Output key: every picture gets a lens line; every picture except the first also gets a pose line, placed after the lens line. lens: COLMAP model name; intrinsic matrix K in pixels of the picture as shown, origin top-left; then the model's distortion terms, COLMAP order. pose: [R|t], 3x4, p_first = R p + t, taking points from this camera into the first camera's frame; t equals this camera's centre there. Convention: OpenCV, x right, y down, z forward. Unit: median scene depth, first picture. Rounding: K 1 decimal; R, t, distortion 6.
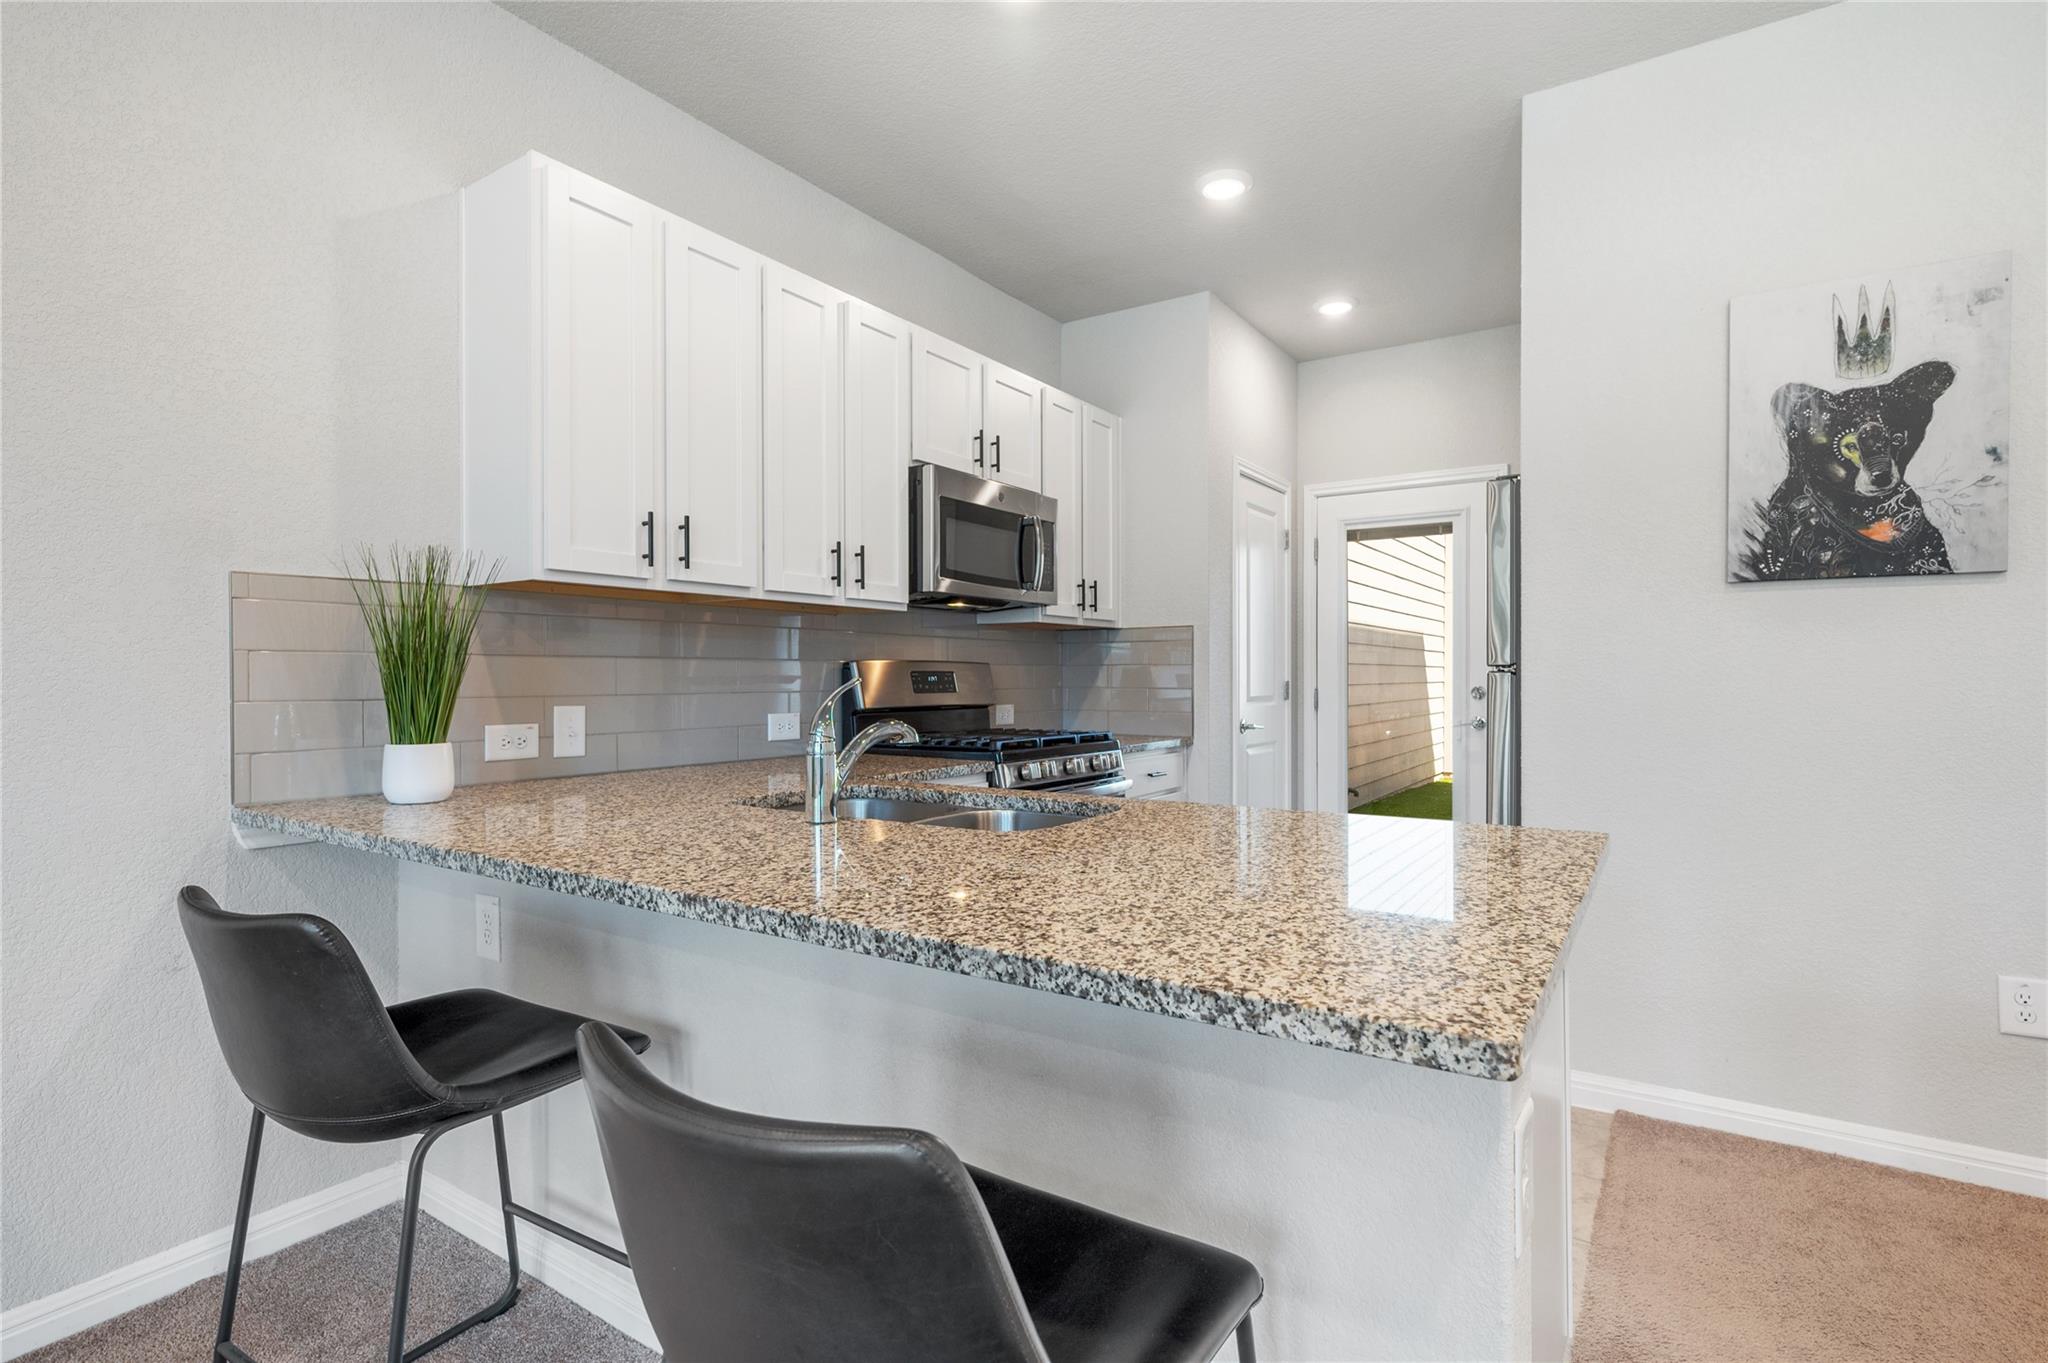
lens RADIAL K [[992.9, 0, 1021.0], [0, 992.9, 685.8], [0, 0, 1]] dist [-0.001320, -0.000383]
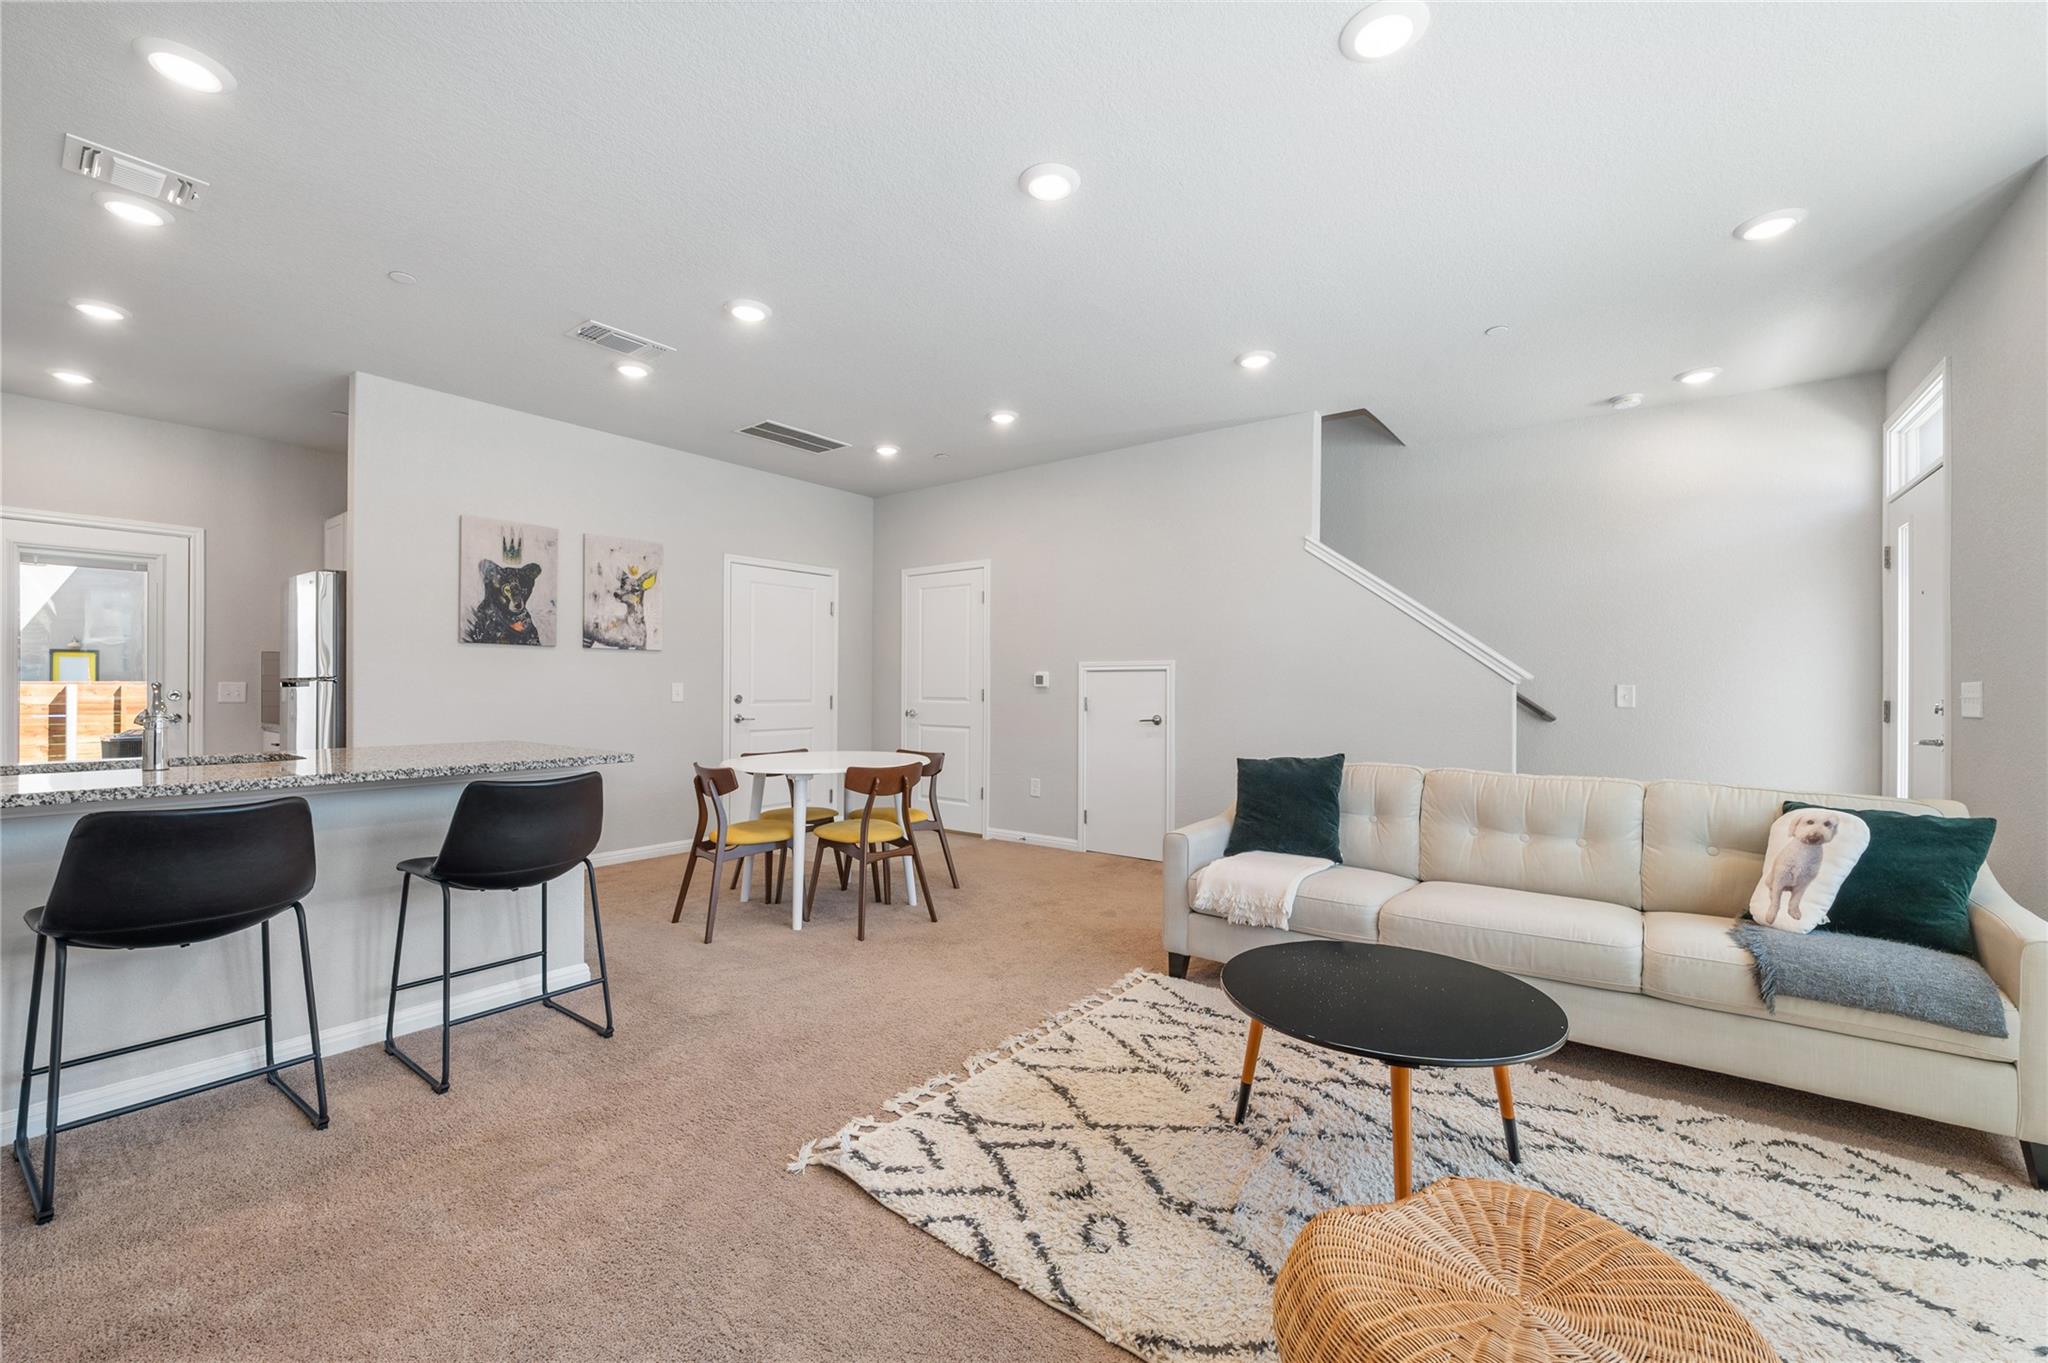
lens RADIAL K [[811.4, 0, 1022.2], [0, 811.4, 686.1], [0, 0, 1]] dist [-0.006315, 0.000387]
pose [[0.058010, 0.002506, 0.998313, -1.055949], [0.005053, 0.999983, -0.002804, 0.006072], [-0.998303, 0.005207, 0.057996, -0.372702]]
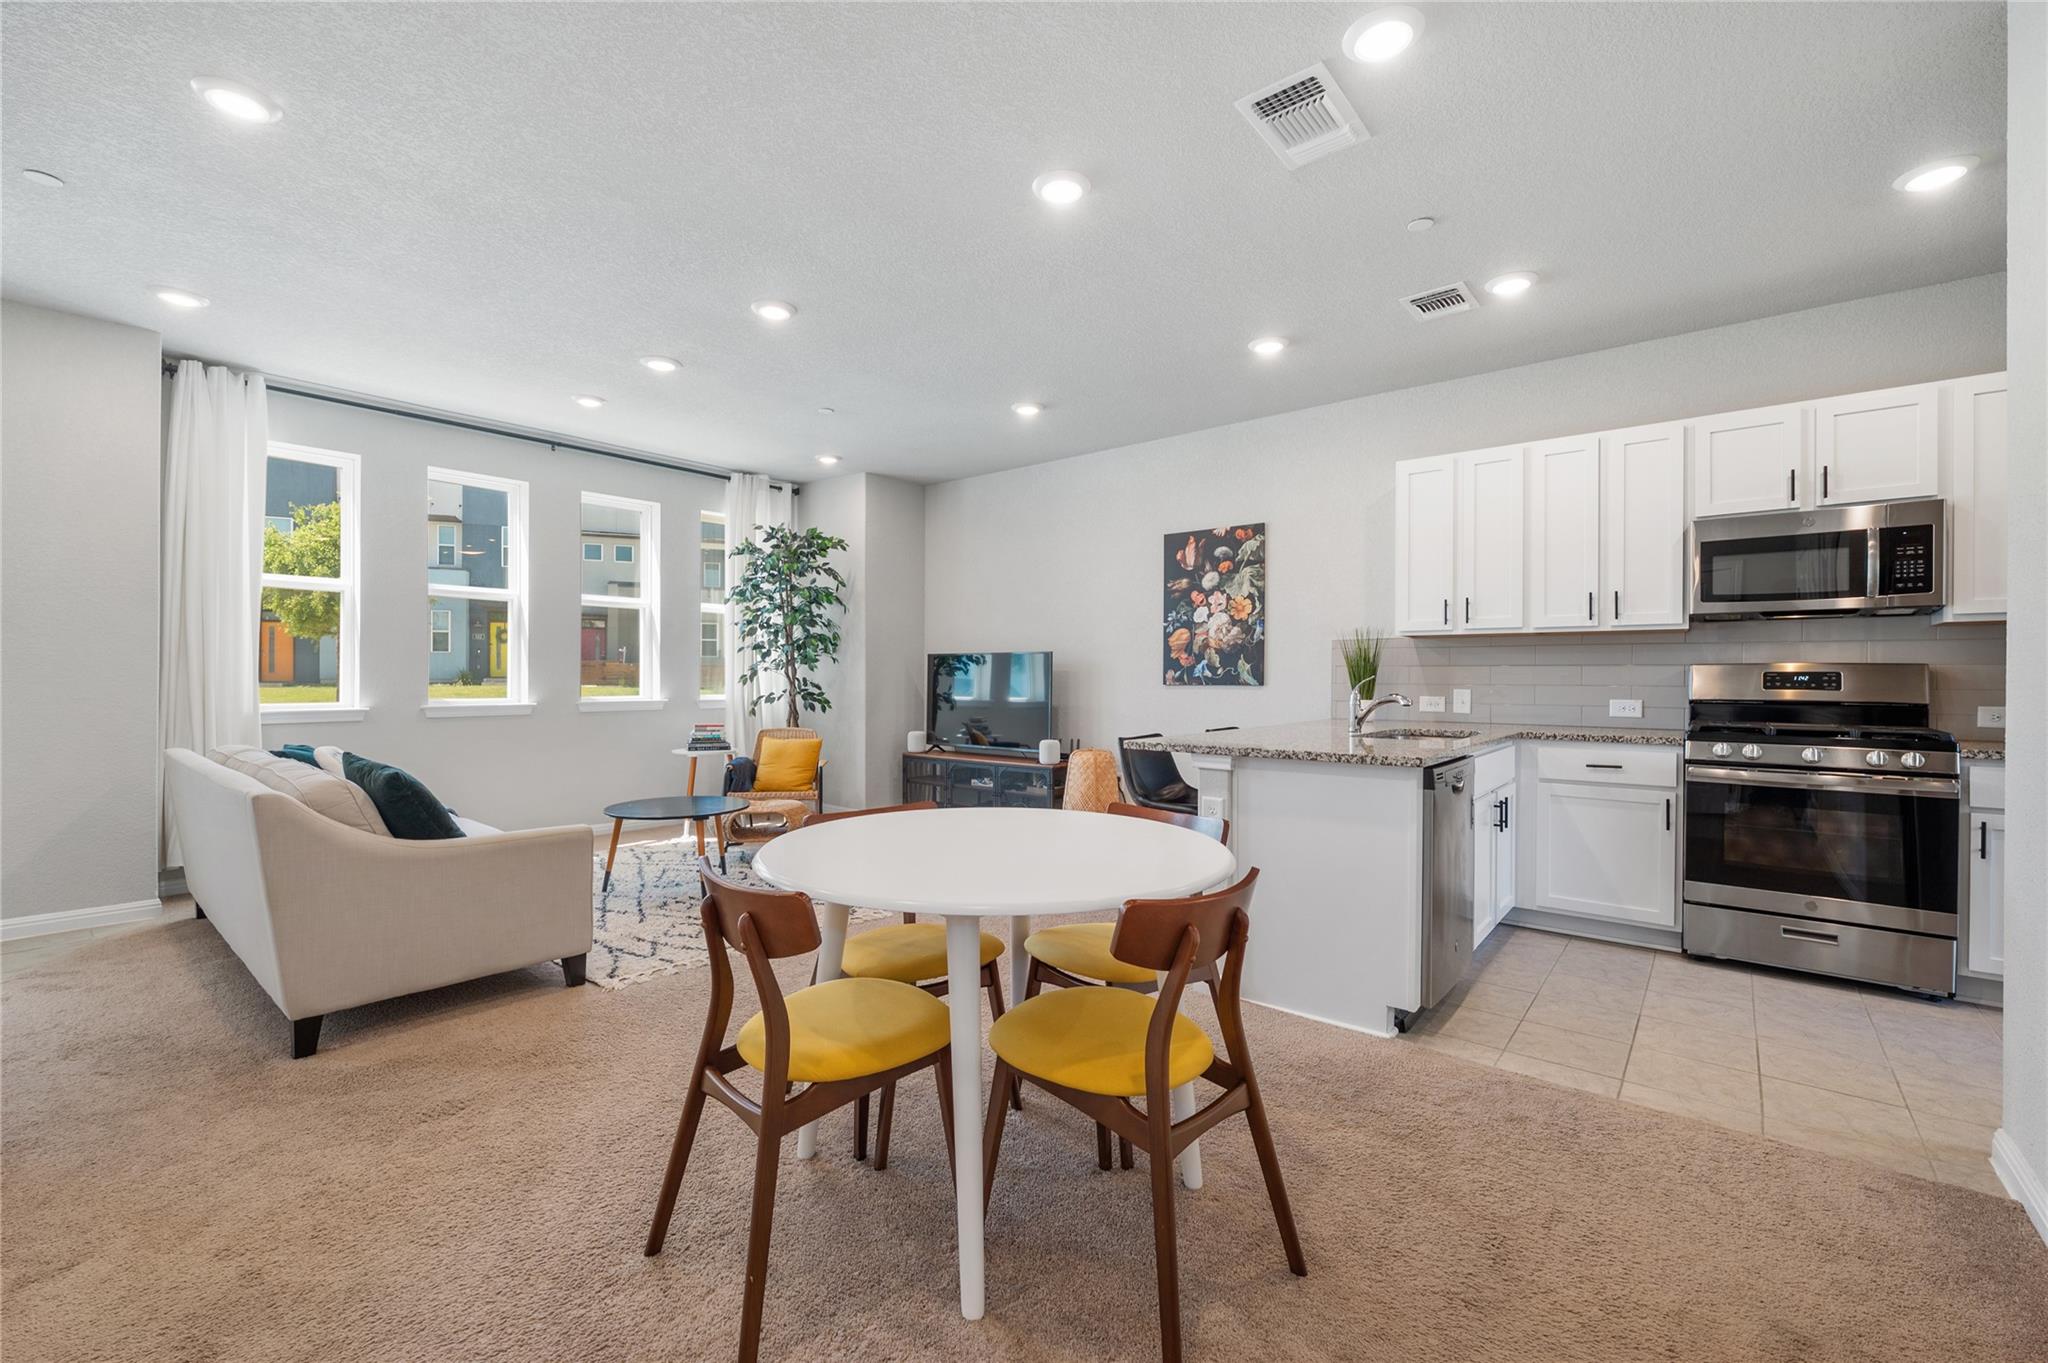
lens RADIAL K [[852.1, 0, 1024.0], [0, 852.1, 681.5], [0, 0, 1]] dist [-0.001244, 0.000007]
pose [[-0.104106, 0.008949, -0.994526, 1.521289], [-0.009774, 0.999902, 0.010020, -0.005945], [0.994518, 0.010764, -0.104009, 0.272133]]
